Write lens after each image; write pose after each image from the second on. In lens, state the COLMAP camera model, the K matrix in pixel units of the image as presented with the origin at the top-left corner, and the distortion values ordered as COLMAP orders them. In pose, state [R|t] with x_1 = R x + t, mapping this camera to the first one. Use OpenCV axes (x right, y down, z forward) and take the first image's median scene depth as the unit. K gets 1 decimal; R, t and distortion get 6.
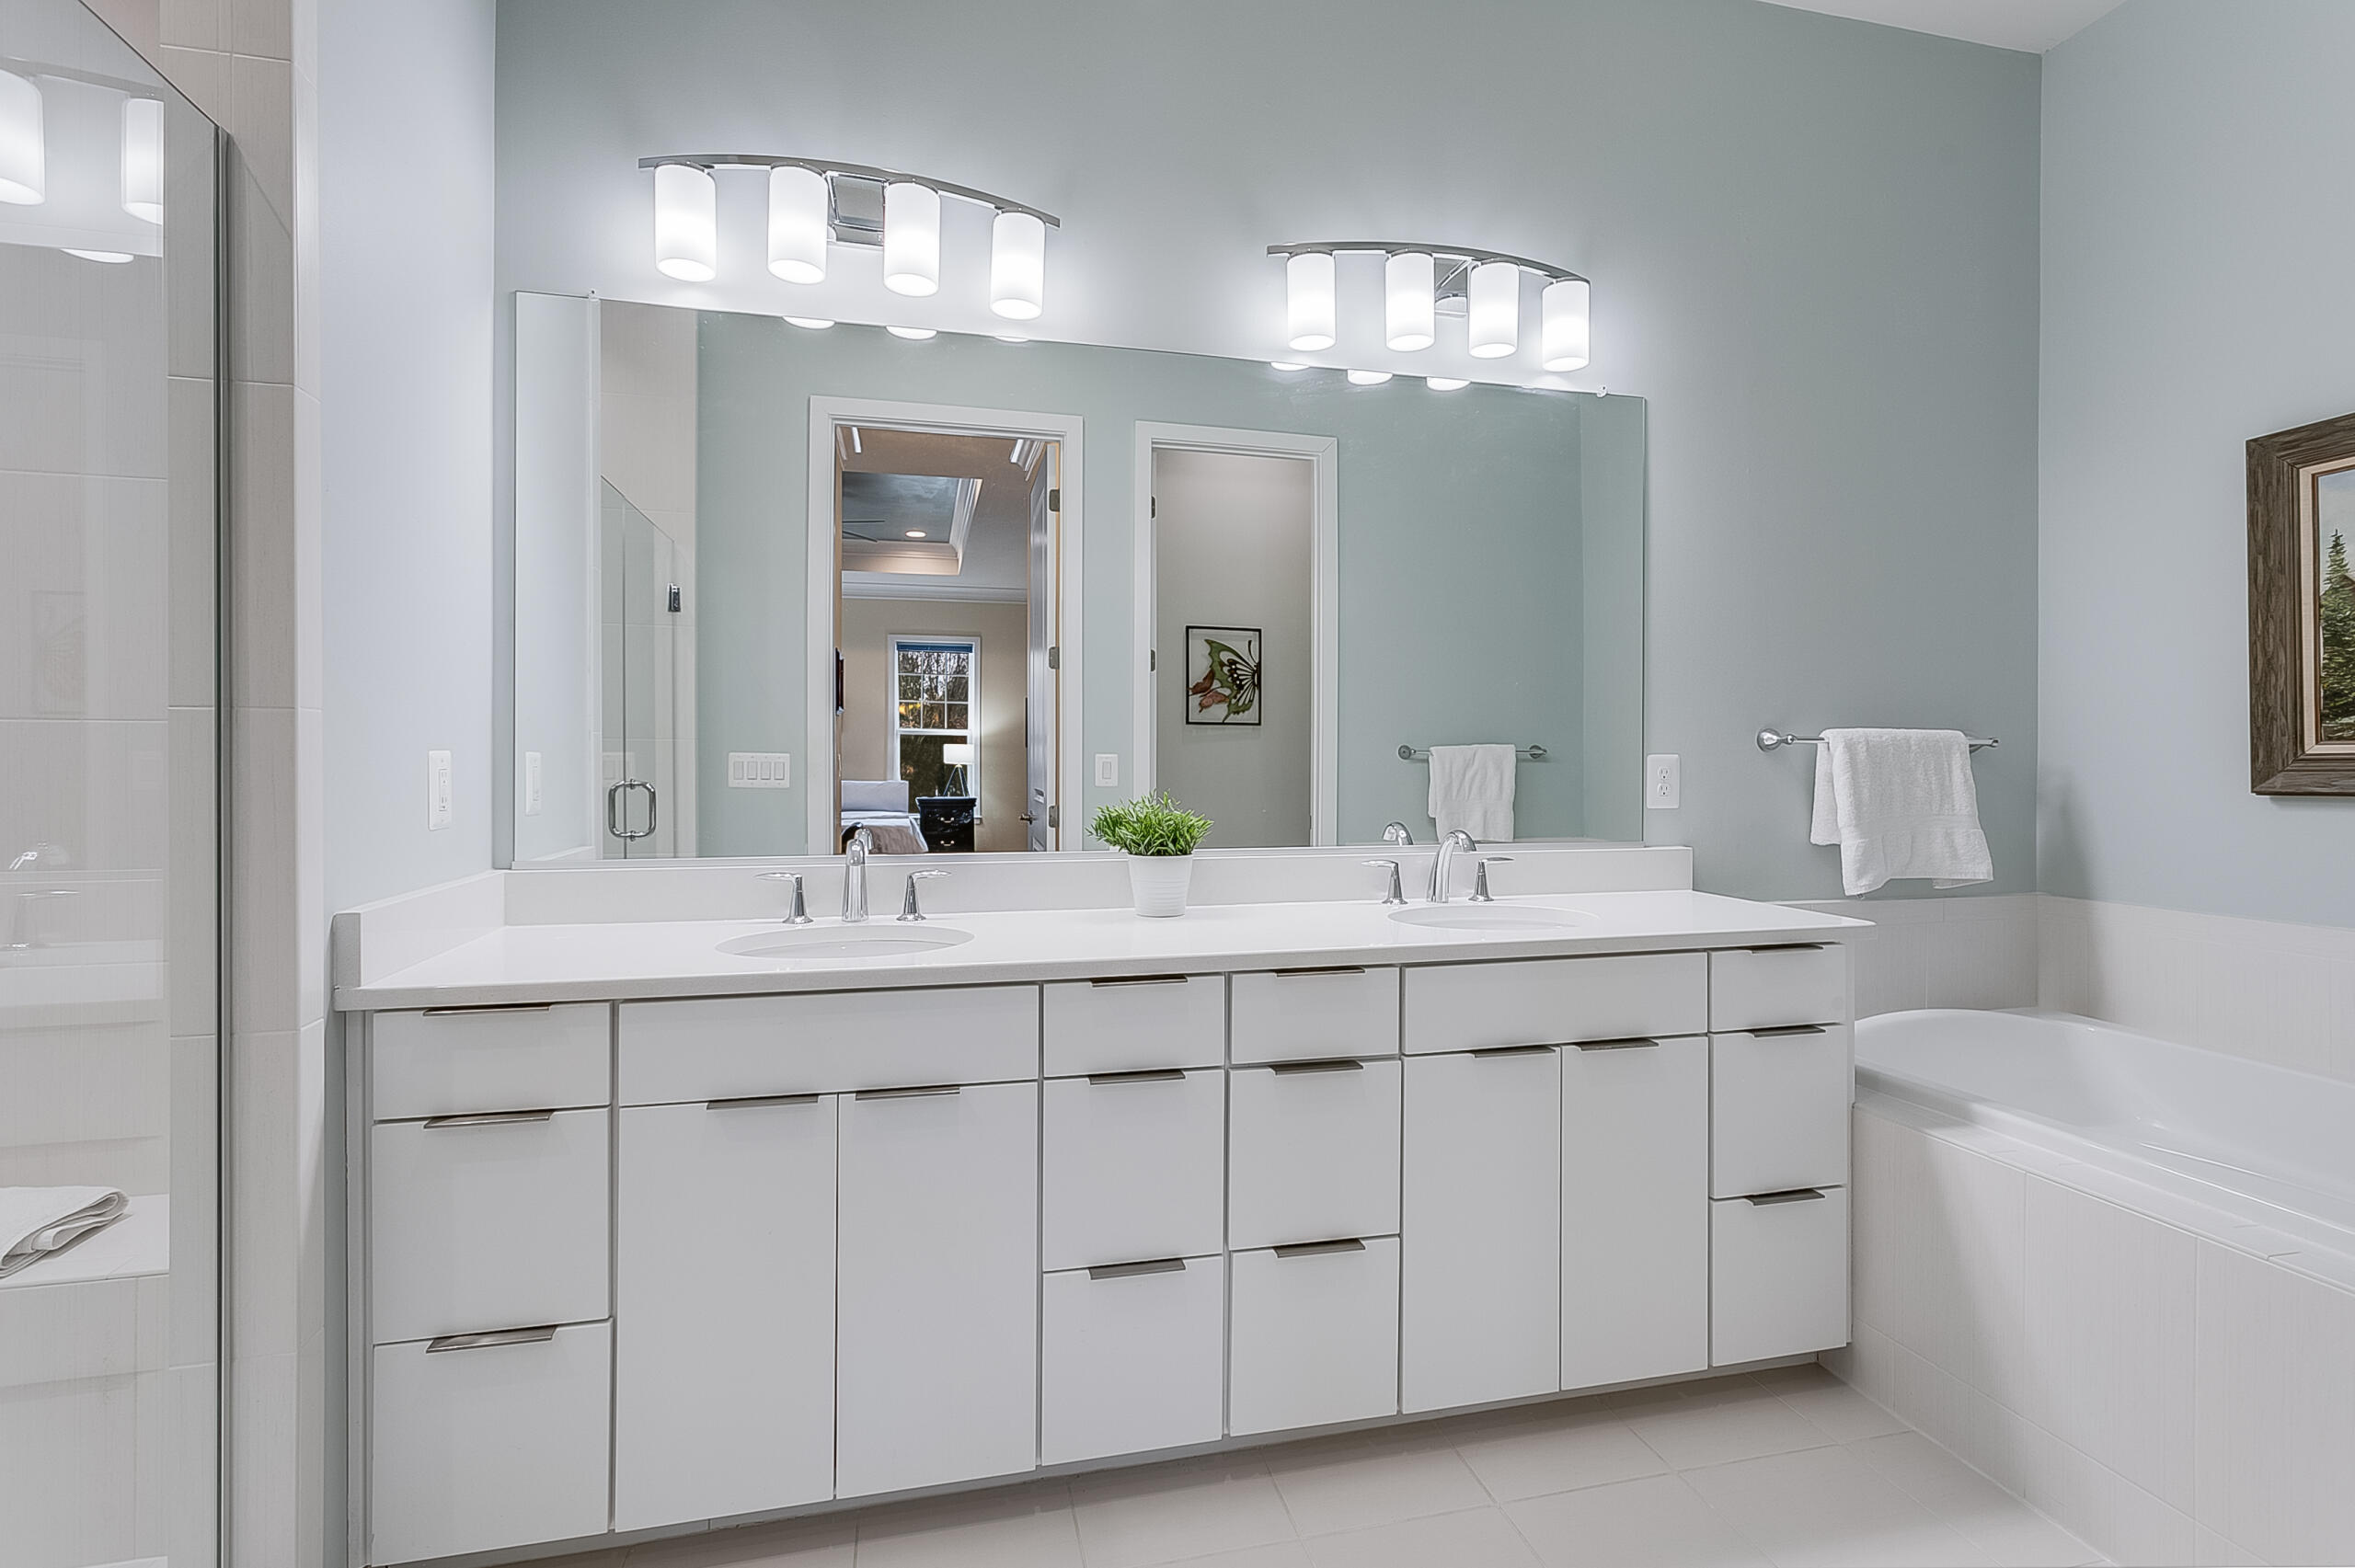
lens RADIAL K [[1108.9, 0, 1195.1], [0, 1108.9, 768.6], [0, 0, 1]] dist [0.003118, 0.001061]
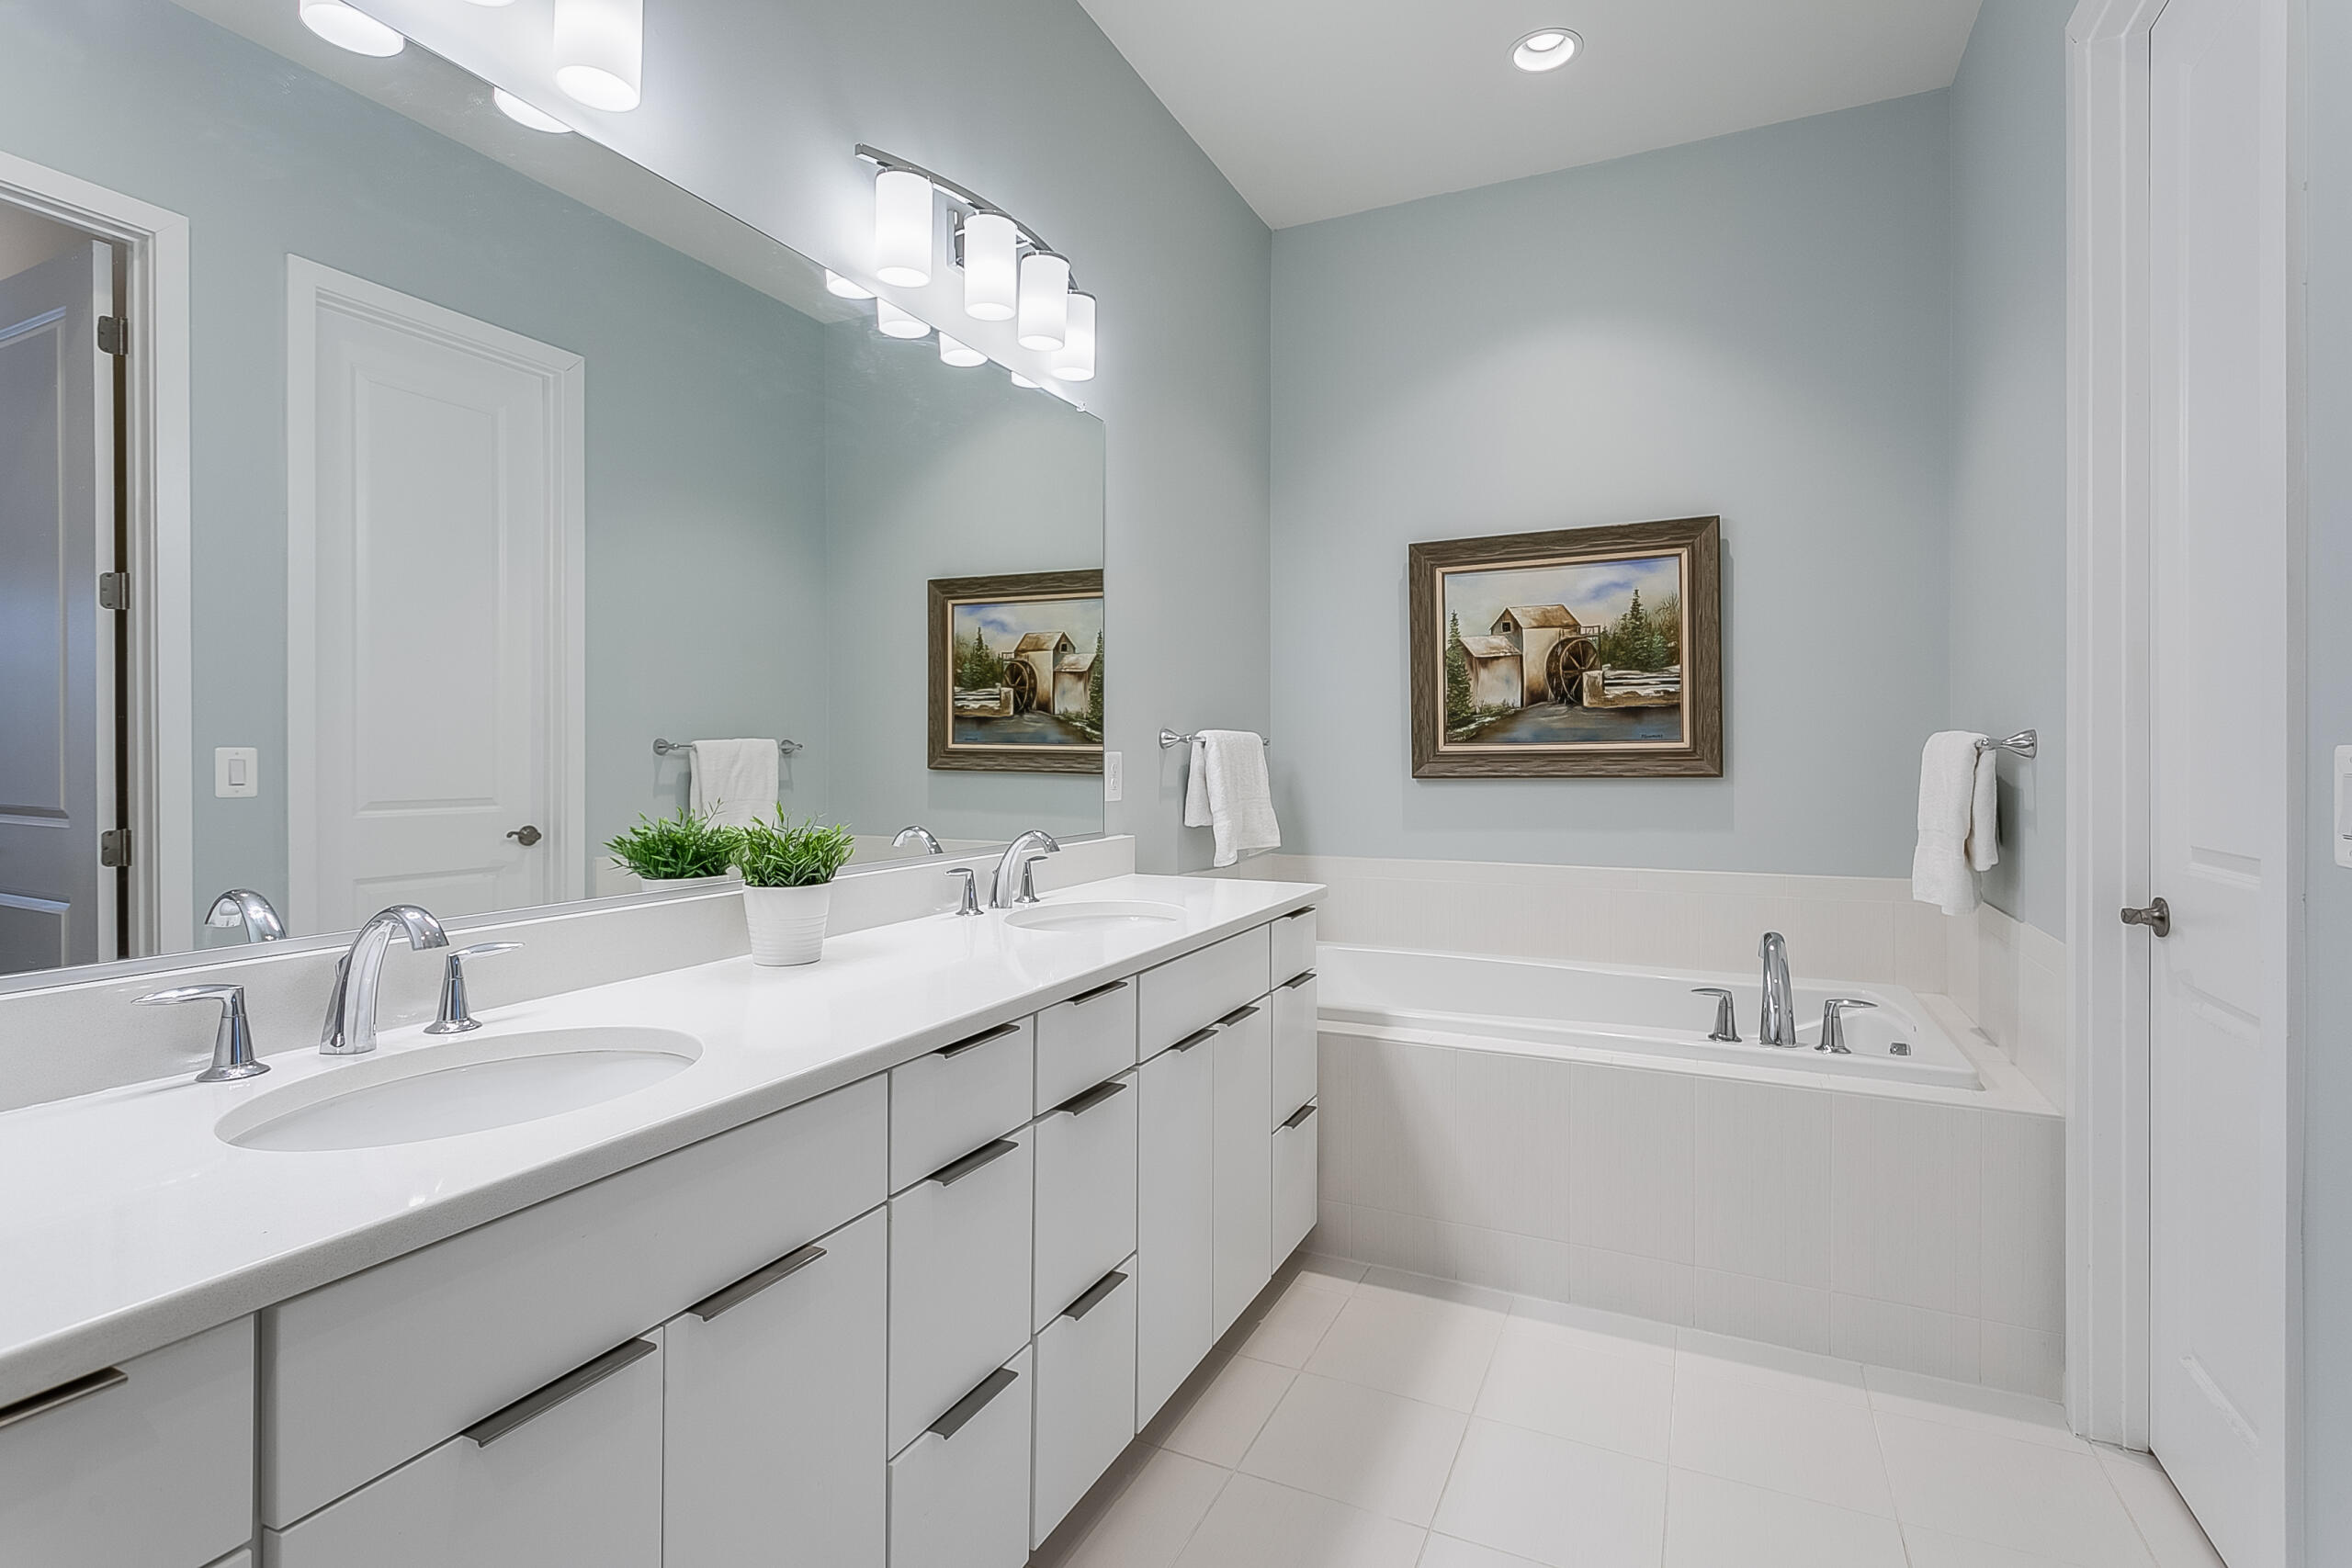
lens RADIAL K [[1107.6, 0, 1193.6], [0, 1107.6, 768.6], [0, 0, 1]] dist [0.003118, 0.001061]
pose [[0.638308, -0.012844, 0.769673, -0.413450], [0.006175, 0.999914, 0.011566, -0.009319], [-0.769756, -0.002630, 0.638333, 0.272565]]
